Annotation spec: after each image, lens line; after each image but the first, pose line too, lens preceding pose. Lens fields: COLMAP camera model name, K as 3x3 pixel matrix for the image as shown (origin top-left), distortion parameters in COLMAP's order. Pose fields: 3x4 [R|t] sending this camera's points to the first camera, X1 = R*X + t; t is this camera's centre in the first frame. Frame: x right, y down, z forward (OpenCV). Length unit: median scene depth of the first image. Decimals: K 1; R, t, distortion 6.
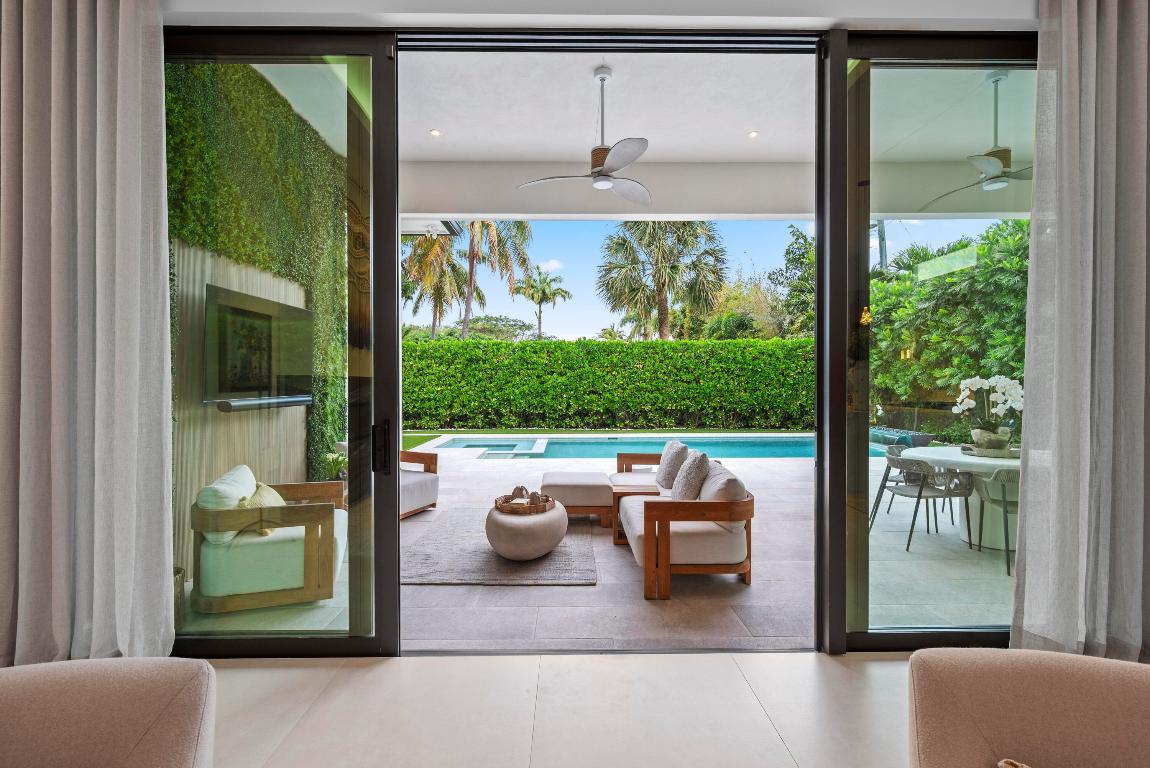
lens RADIAL K [[502.8, 0, 582.3], [0, 502.8, 385.3], [0, 0, 1]] dist [0.003351, 0.000129]
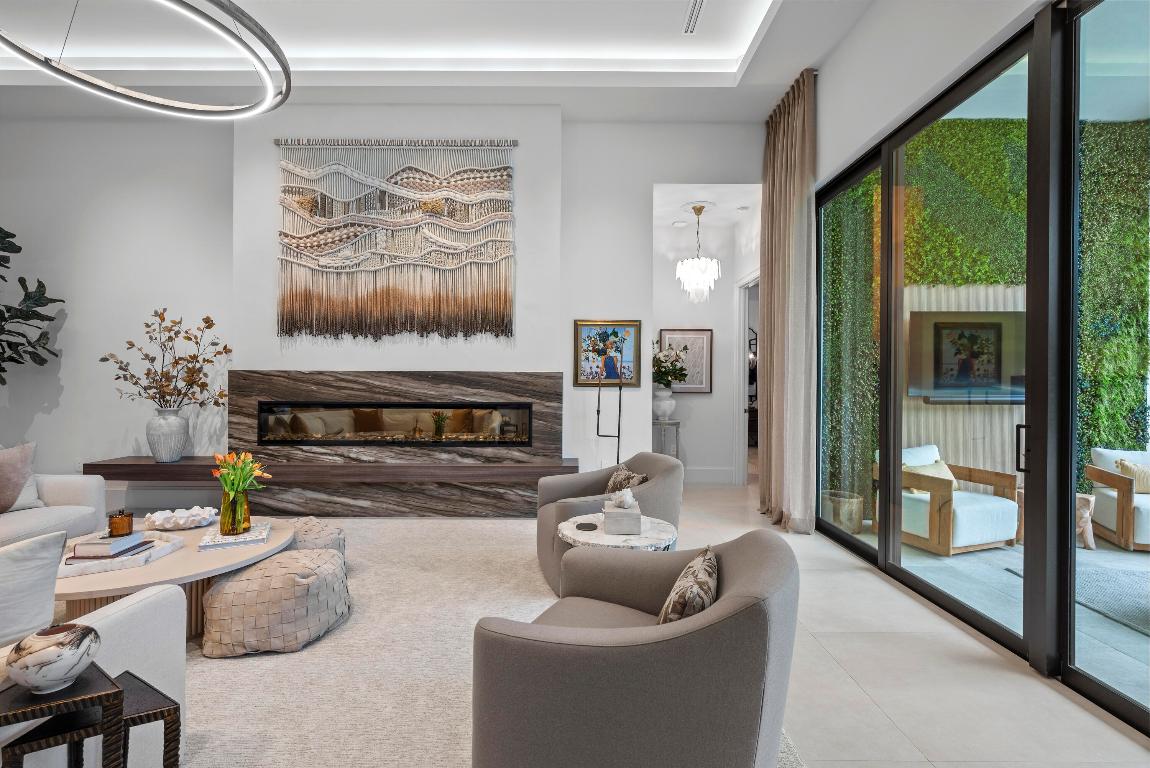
lens RADIAL K [[528.8, 0, 578.0], [0, 528.8, 380.0], [0, 0, 1]] dist [-0.000264, -0.000477]
pose [[-0.023379, 0.001653, -0.999725, 0.620797], [-0.011914, 0.999927, 0.001932, -0.001440], [0.999656, 0.011956, -0.023358, 0.089513]]
